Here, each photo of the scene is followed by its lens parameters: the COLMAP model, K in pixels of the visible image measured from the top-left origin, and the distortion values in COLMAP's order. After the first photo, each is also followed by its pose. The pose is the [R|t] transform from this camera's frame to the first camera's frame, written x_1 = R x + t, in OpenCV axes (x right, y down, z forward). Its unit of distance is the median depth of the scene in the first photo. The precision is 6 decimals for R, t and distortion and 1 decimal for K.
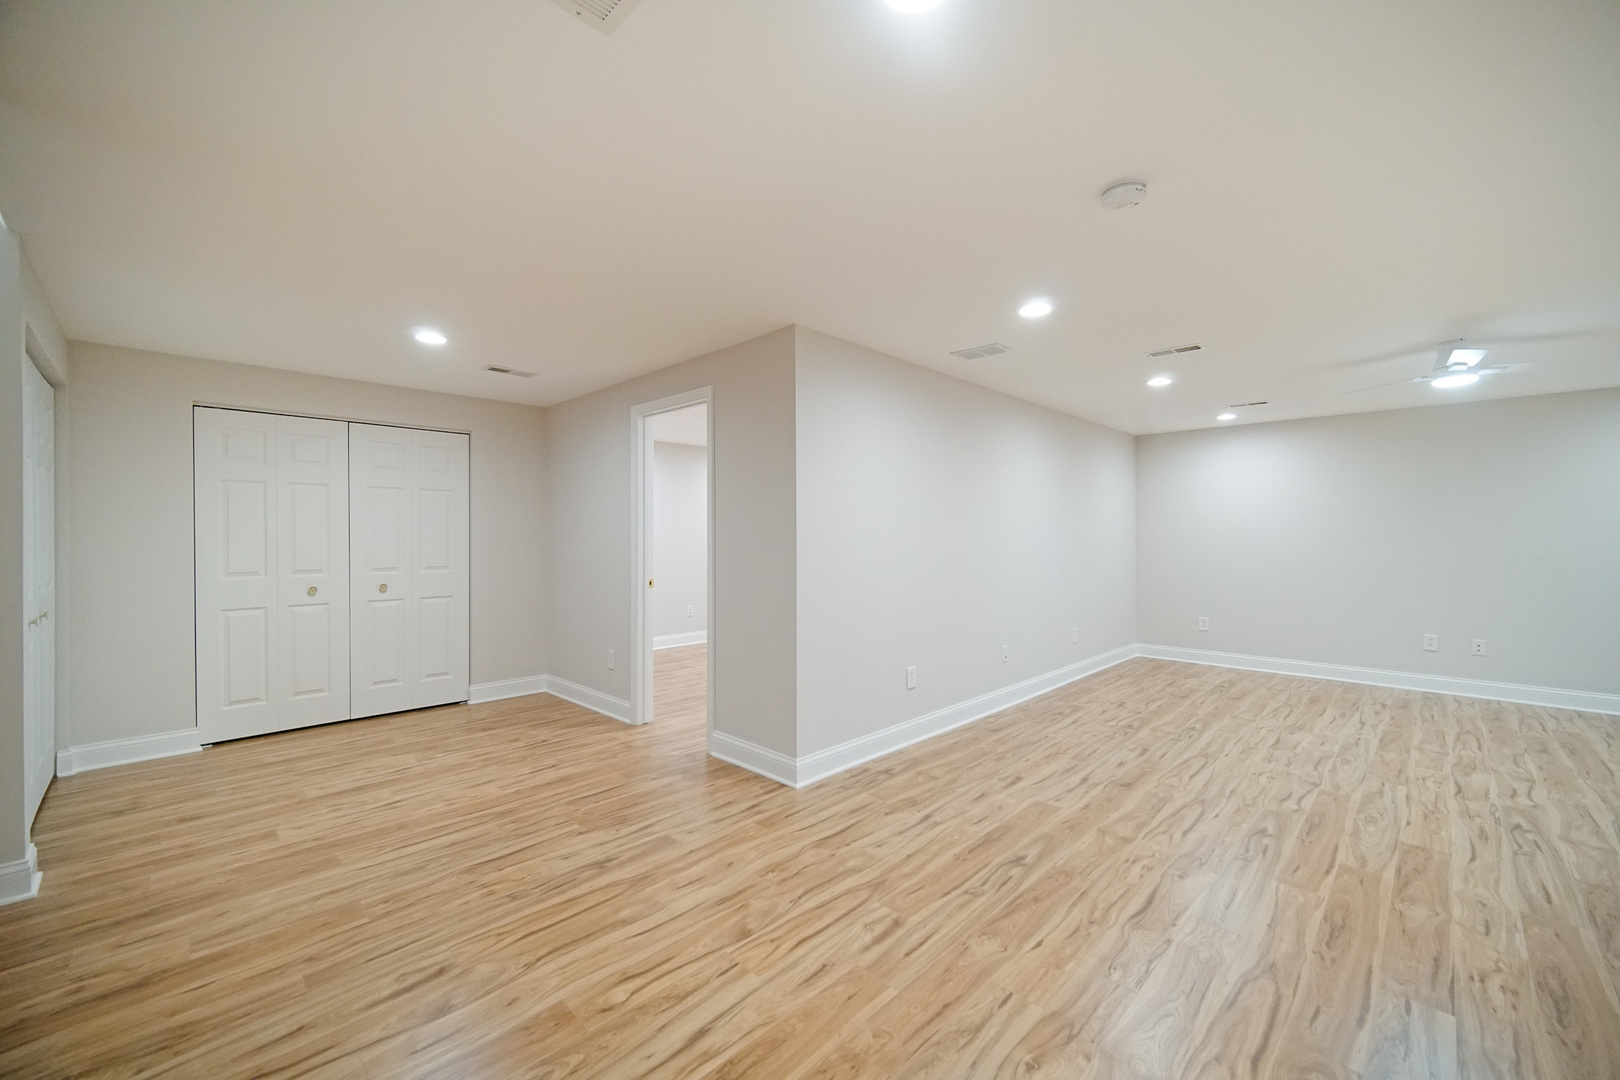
lens RADIAL K [[639.3, 0, 811.9], [0, 639.3, 538.6], [0, 0, 1]] dist [-0.003737, 0.001133]
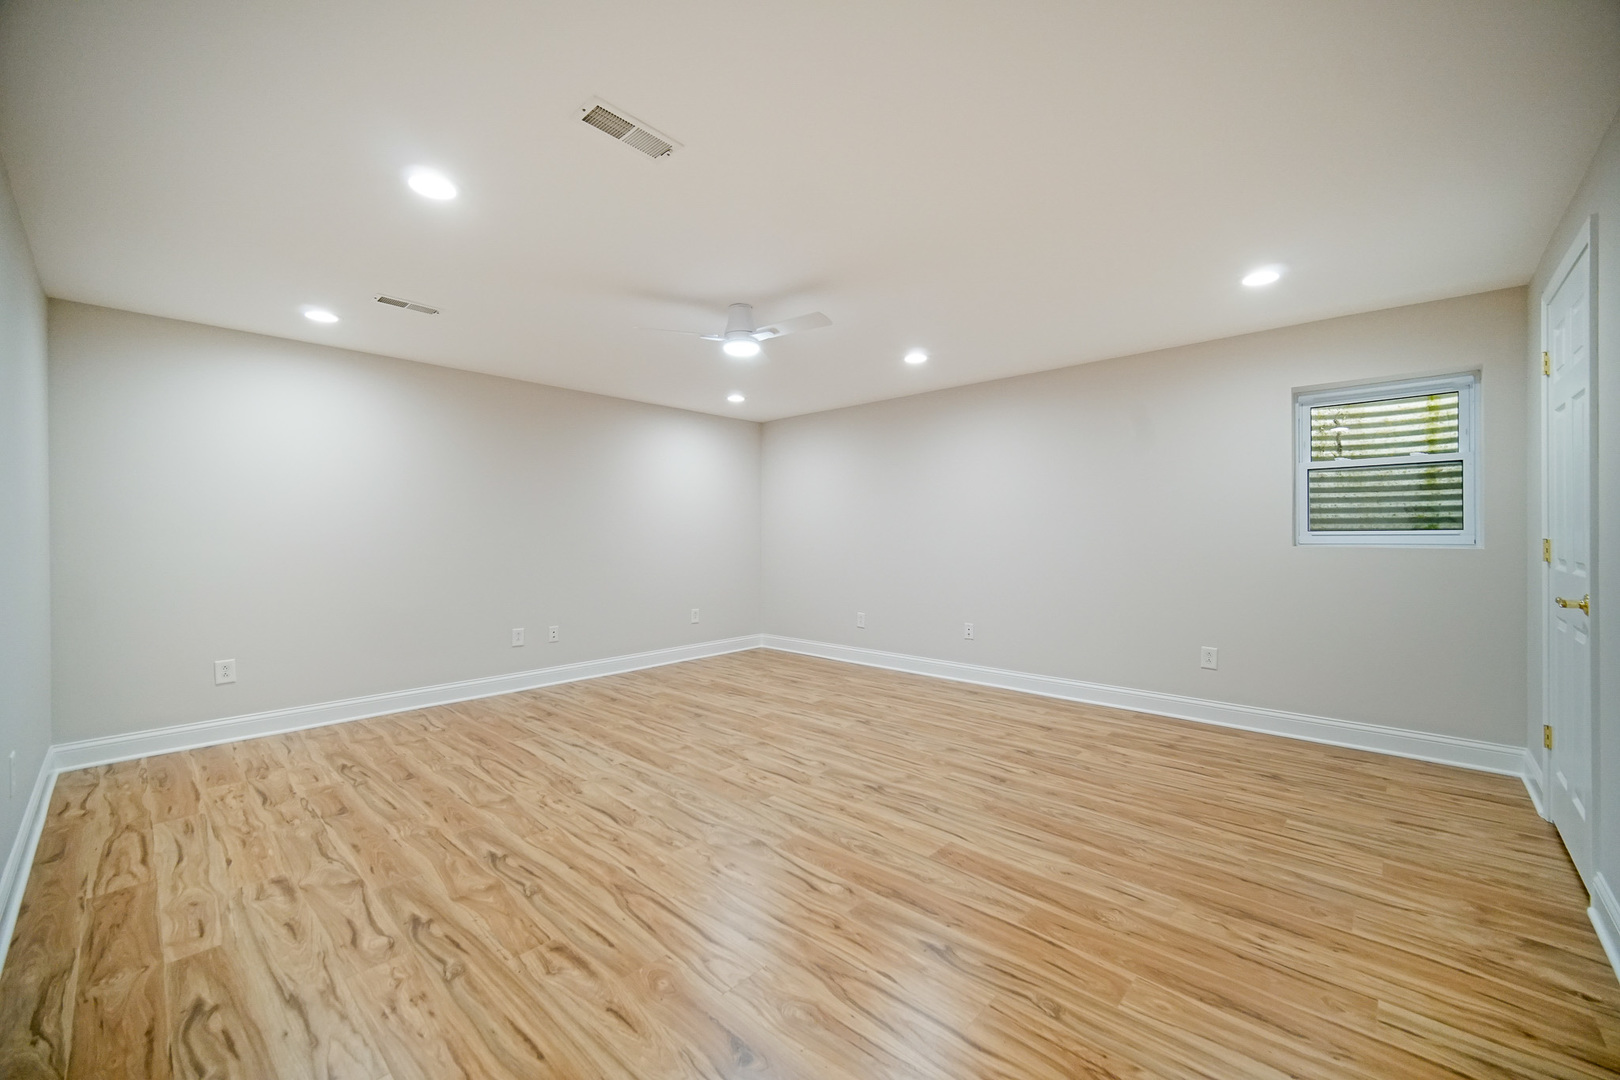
lens RADIAL K [[639.3, 0, 812.3], [0, 639.3, 543.0], [0, 0, 1]] dist [-0.003737, 0.001133]
pose [[-0.033017, -0.006987, 0.999430, 0.061595], [0.008209, 0.999940, 0.007262, 0.038363], [-0.999421, 0.008444, -0.032958, 0.973440]]
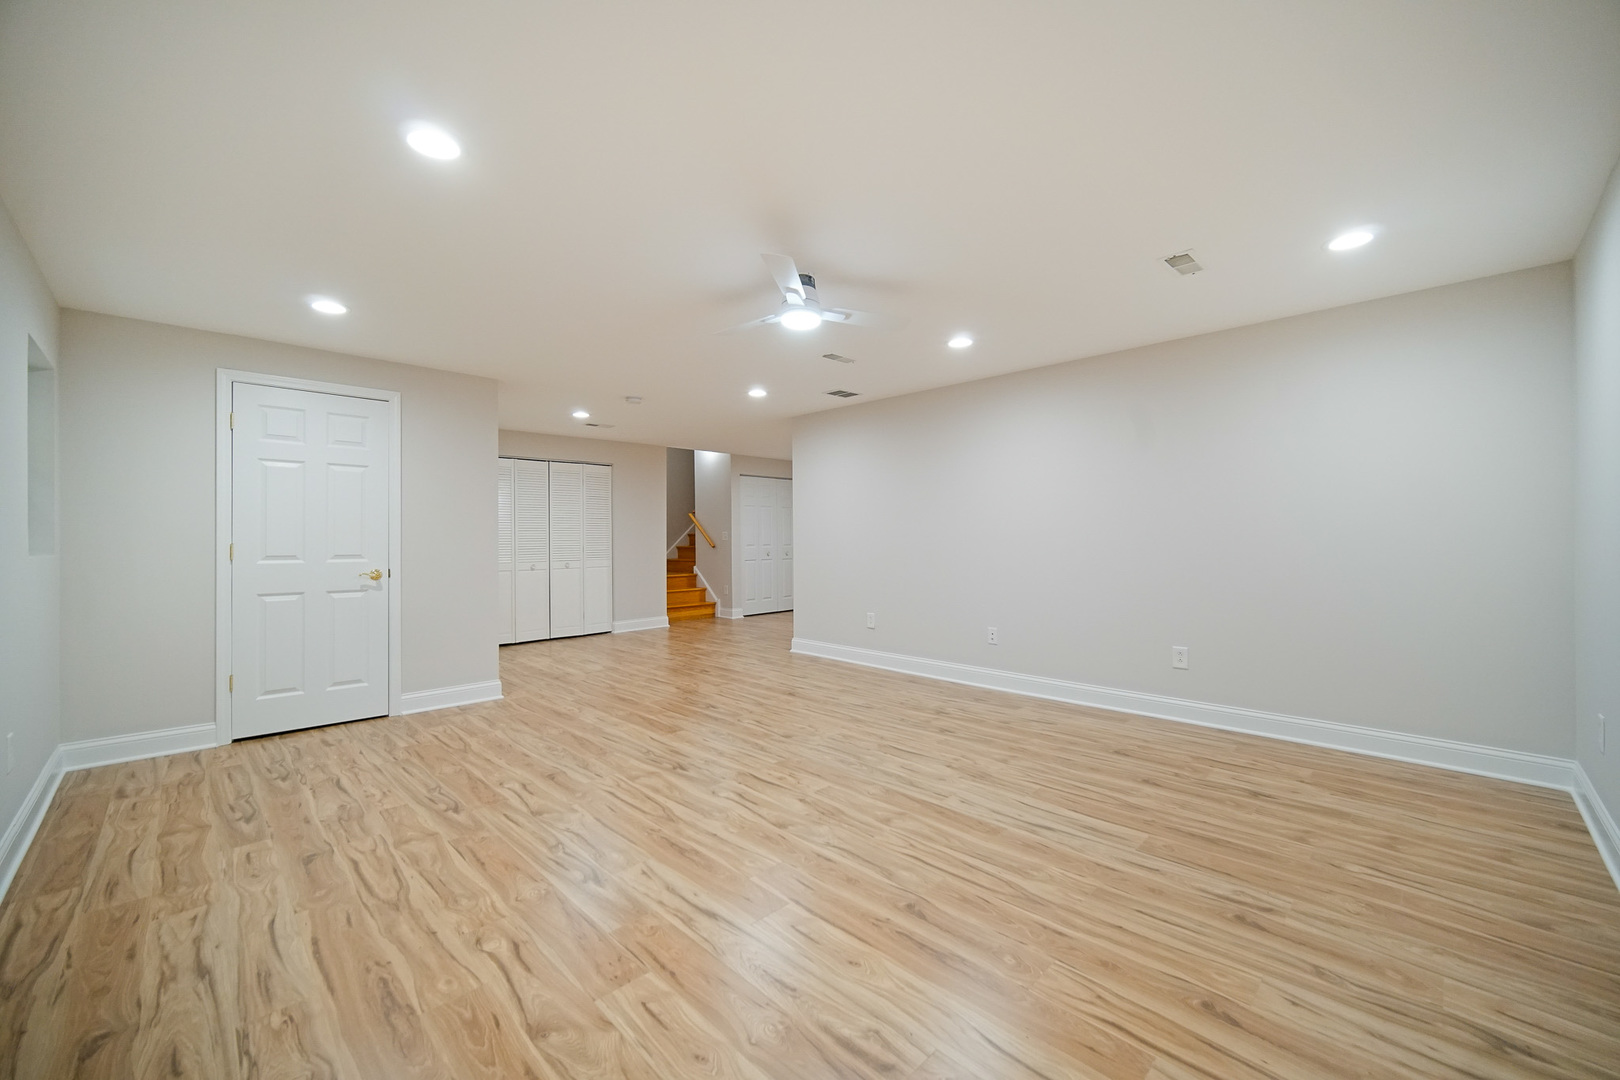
lens RADIAL K [[639.3, 0, 810.0], [0, 639.3, 536.7], [0, 0, 1]] dist [-0.003737, 0.001133]
pose [[-0.011605, 0.000997, -0.999932, 1.929323], [0.002849, 0.999995, 0.000964, 0.035978], [0.999929, -0.002837, -0.011608, 1.069952]]
